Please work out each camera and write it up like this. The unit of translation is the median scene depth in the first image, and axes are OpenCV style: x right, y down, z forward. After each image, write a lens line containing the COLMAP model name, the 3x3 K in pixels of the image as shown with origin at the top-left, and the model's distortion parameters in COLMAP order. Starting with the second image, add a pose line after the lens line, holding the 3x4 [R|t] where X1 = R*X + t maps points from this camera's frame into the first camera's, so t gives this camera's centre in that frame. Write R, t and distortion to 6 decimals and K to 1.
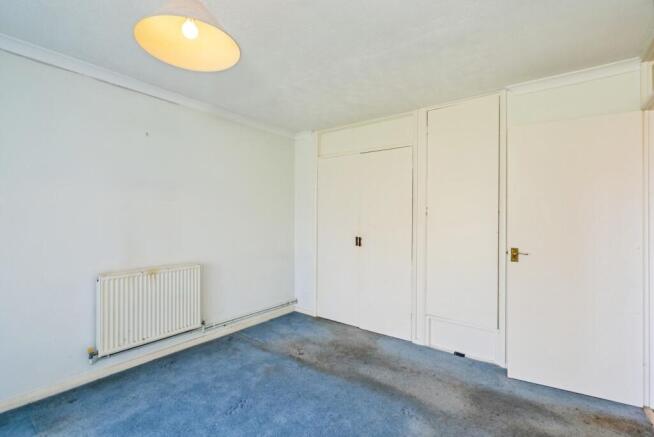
lens RADIAL K [[300.4, 0, 324.2], [0, 300.4, 218.7], [0, 0, 1]] dist [0.021599, -0.001311]
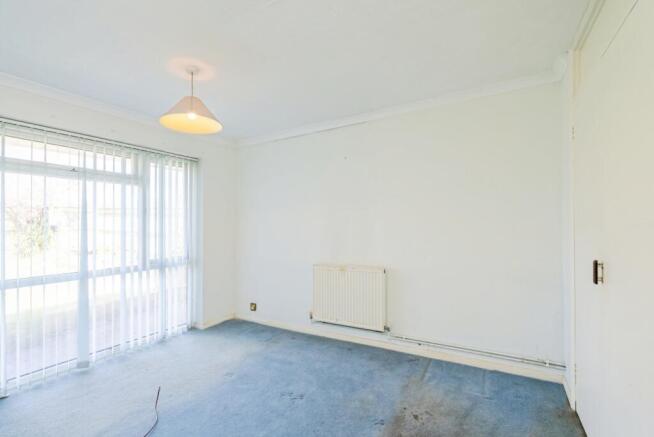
lens RADIAL K [[300.4, 0, 329.8], [0, 300.4, 223.8], [0, 0, 1]] dist [0.021599, -0.001311]
pose [[0.147590, -0.015462, -0.988928, 0.575166], [0.023667, 0.999647, -0.012097, 0.004885], [0.988765, -0.021619, 0.147904, 0.688344]]
